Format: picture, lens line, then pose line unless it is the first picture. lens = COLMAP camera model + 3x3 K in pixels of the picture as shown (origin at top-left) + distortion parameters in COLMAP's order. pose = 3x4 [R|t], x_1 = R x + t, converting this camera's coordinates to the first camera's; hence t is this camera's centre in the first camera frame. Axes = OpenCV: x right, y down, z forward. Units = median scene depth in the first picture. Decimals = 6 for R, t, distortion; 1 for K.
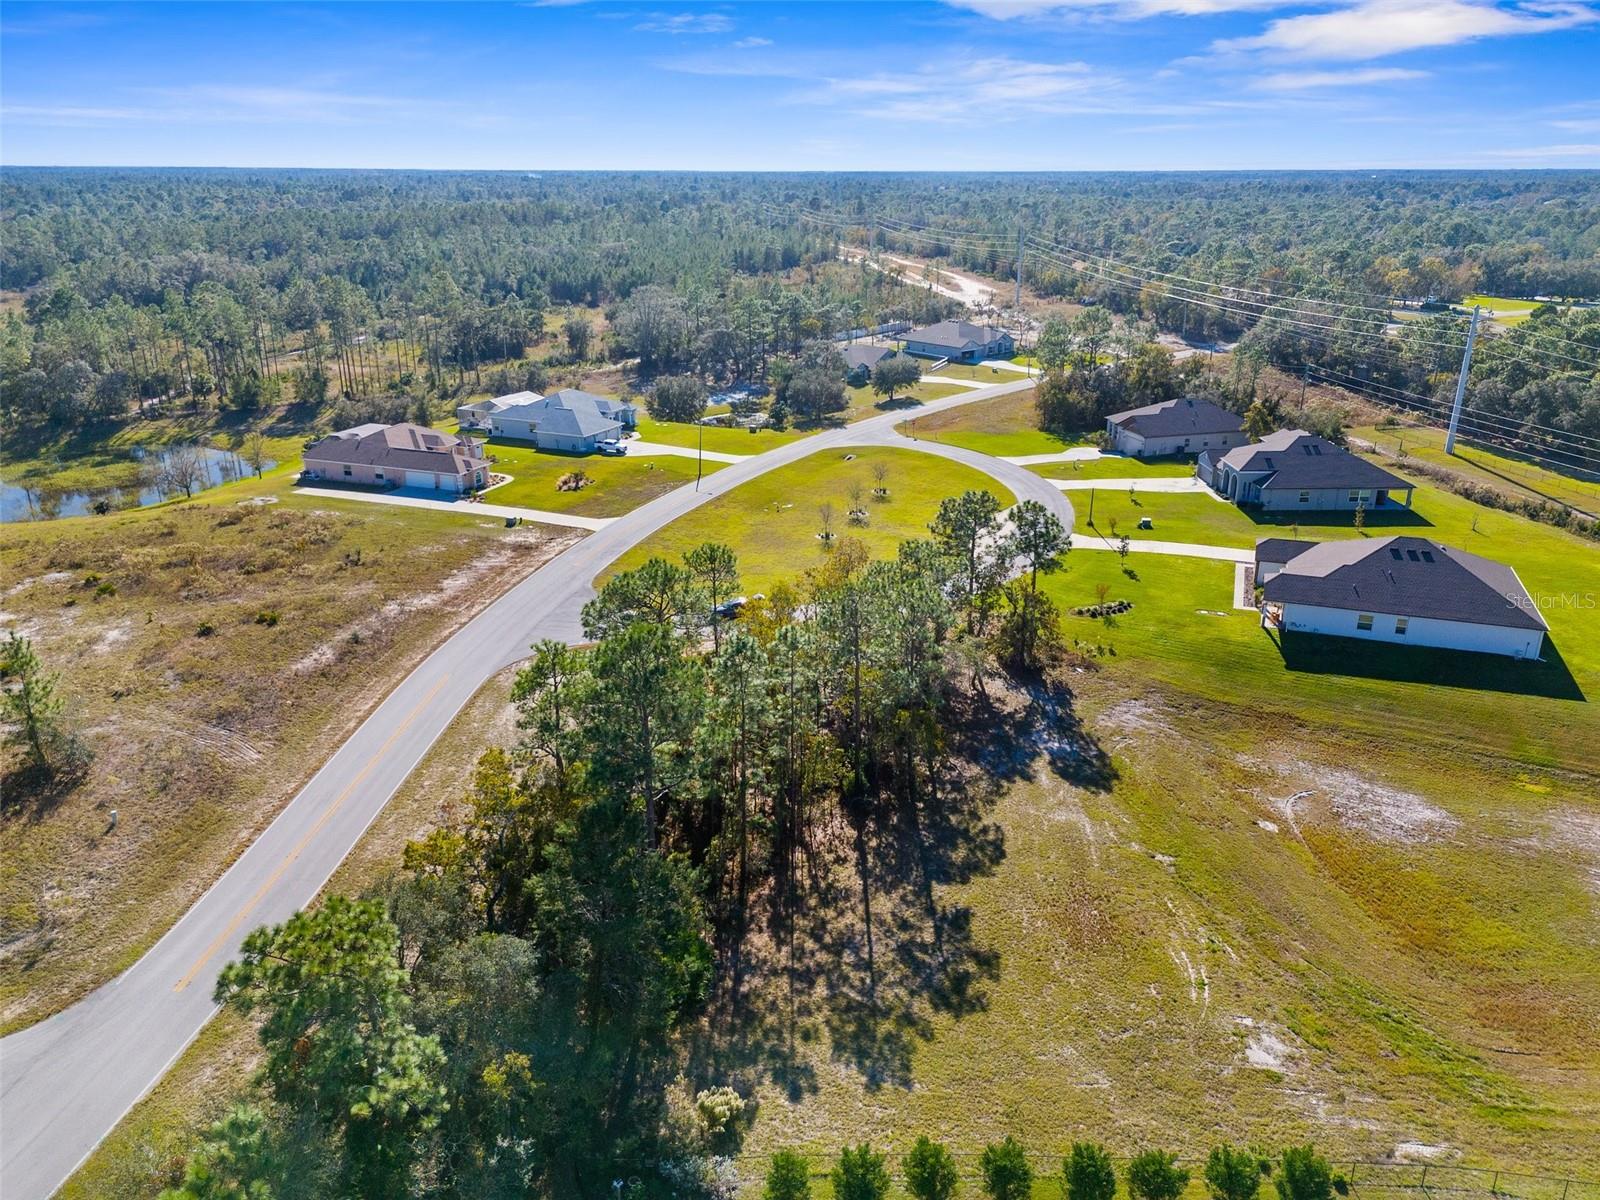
lens RADIAL K [[1190.1, 0, 808.0], [0, 1190.1, 594.1], [0, 0, 1]] dist [0.056711, -0.037996]
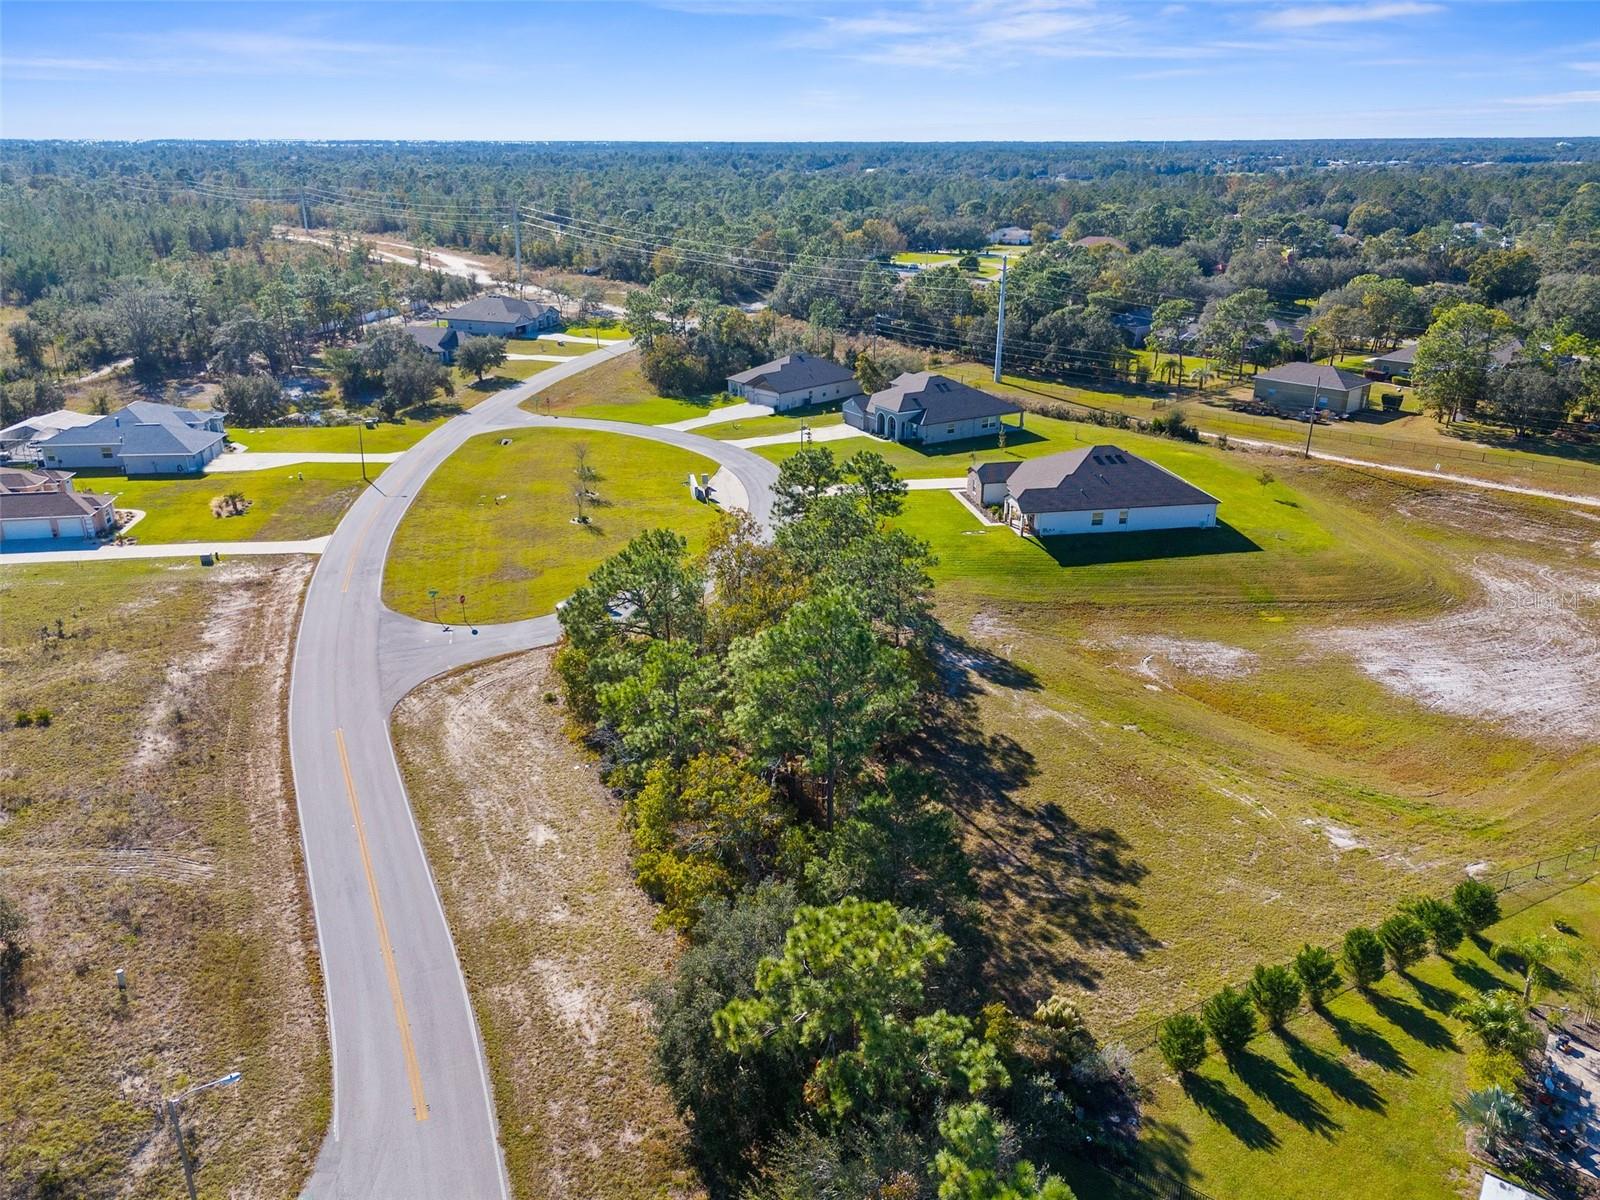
lens RADIAL K [[1190.1, 0, 812.6], [0, 1190.1, 601.0], [0, 0, 1]] dist [0.056711, -0.037996]
pose [[0.873106, -0.177711, 0.453989, -0.495222], [0.165392, 0.983944, 0.067078, -0.033070], [-0.458620, 0.016520, 0.888479, 0.097366]]
